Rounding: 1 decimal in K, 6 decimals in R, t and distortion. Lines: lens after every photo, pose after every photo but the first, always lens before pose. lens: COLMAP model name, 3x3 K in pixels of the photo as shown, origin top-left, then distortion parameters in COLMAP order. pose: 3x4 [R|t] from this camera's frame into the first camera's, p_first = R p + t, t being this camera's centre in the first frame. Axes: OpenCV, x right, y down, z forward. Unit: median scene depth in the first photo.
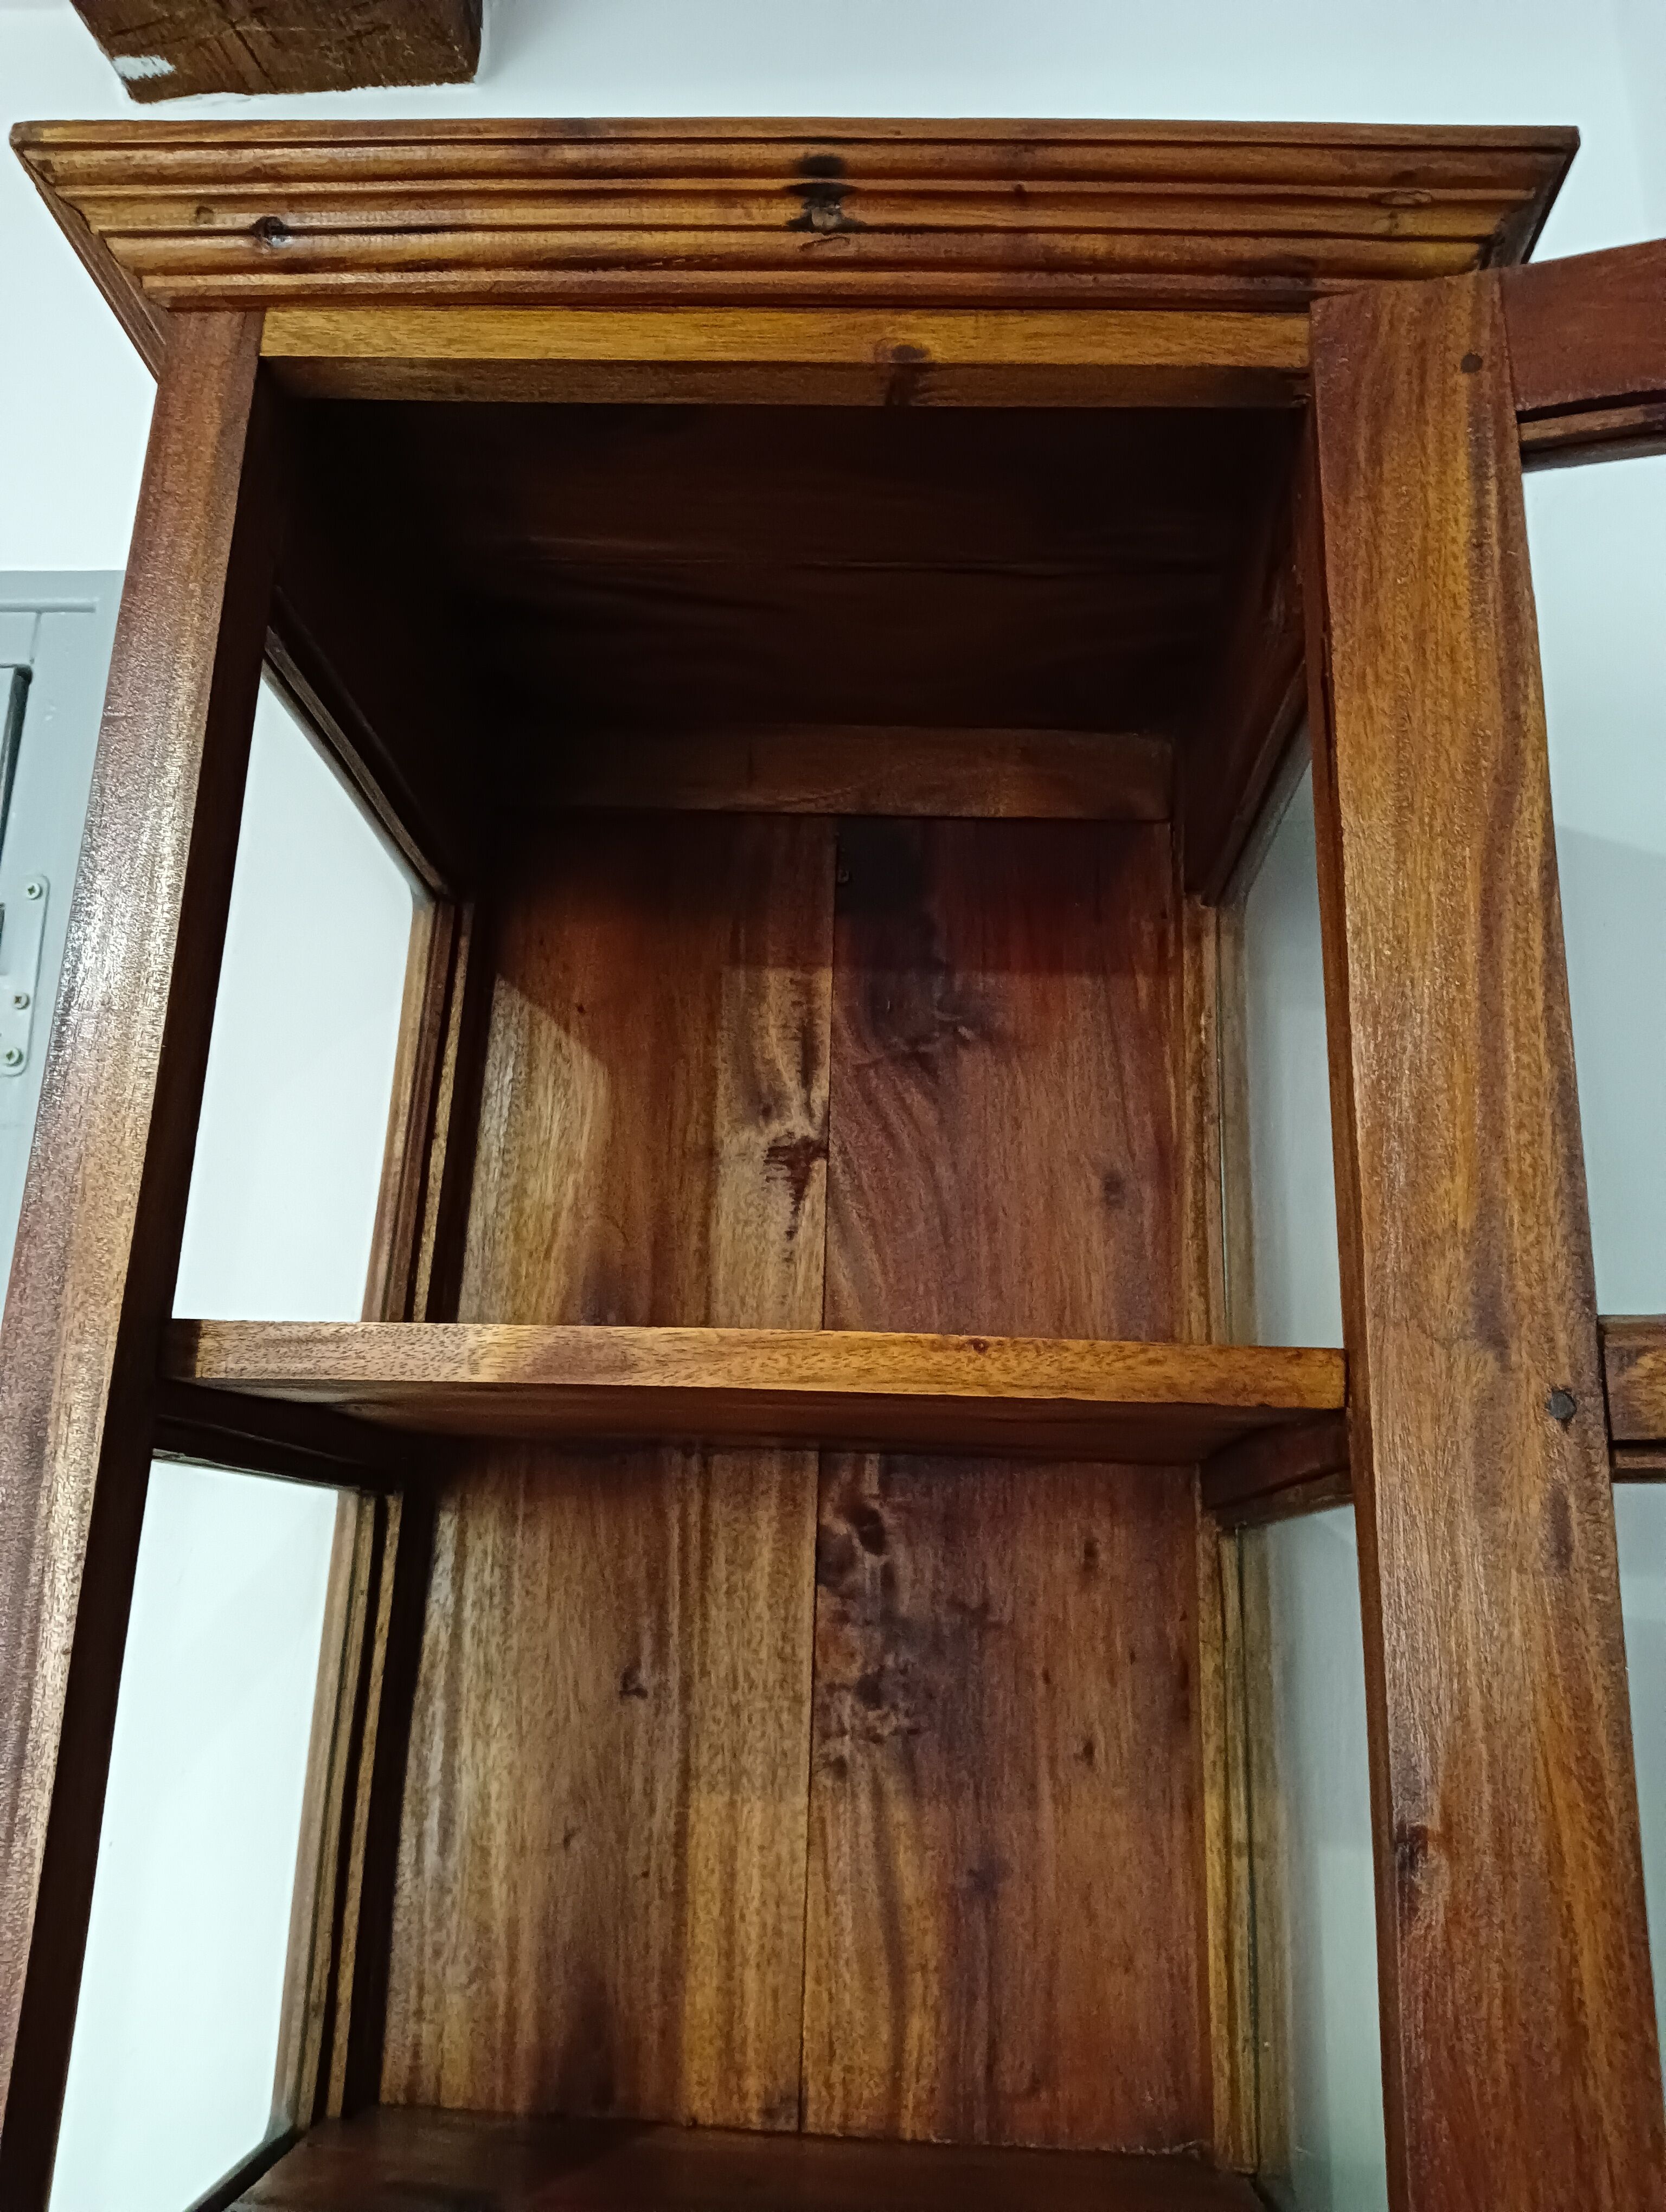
lens RADIAL K [[1705.6, 0, 831.7], [0, 1705.6, 1081.8], [0, 0, 1]] dist [0.076428, -0.152034]
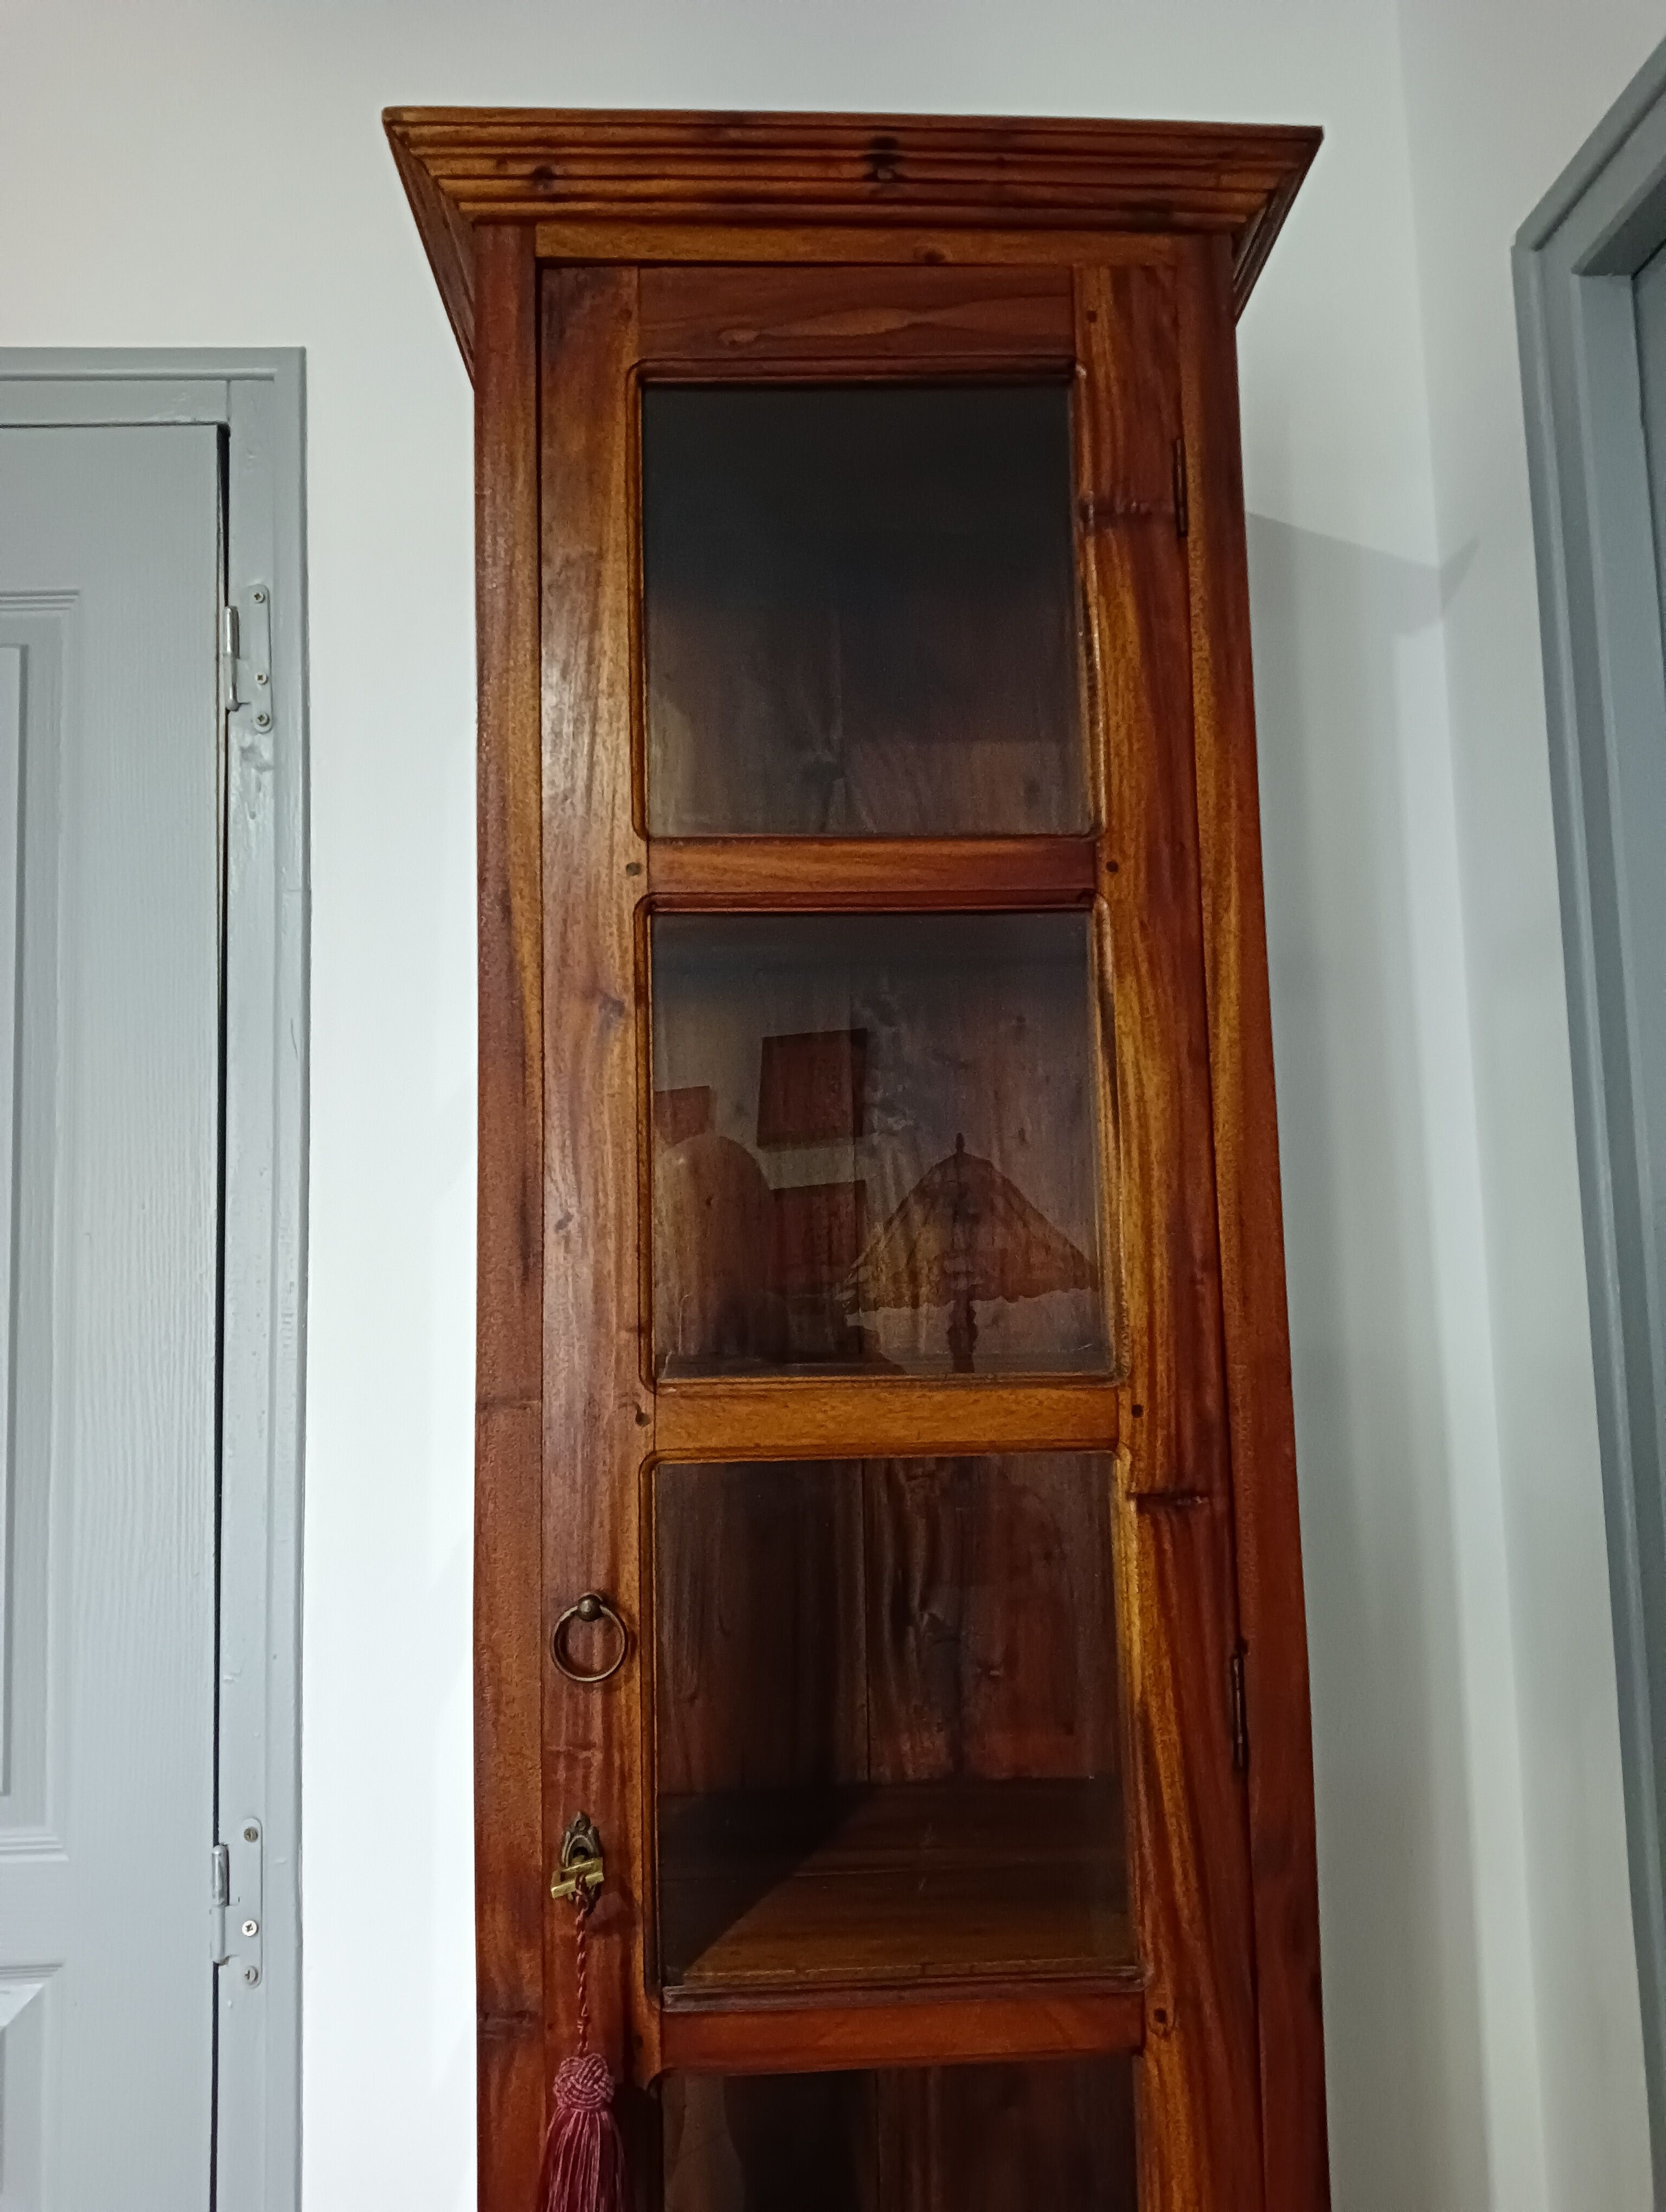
lens RADIAL K [[1705.6, 0, 834.4], [0, 1705.6, 1106.2], [0, 0, 1]] dist [0.076428, -0.152034]
pose [[0.994858, -0.043896, 0.091269, -0.235936], [0.025827, 0.981355, 0.190460, 0.062116], [-0.097927, -0.187124, 0.977443, -0.763733]]
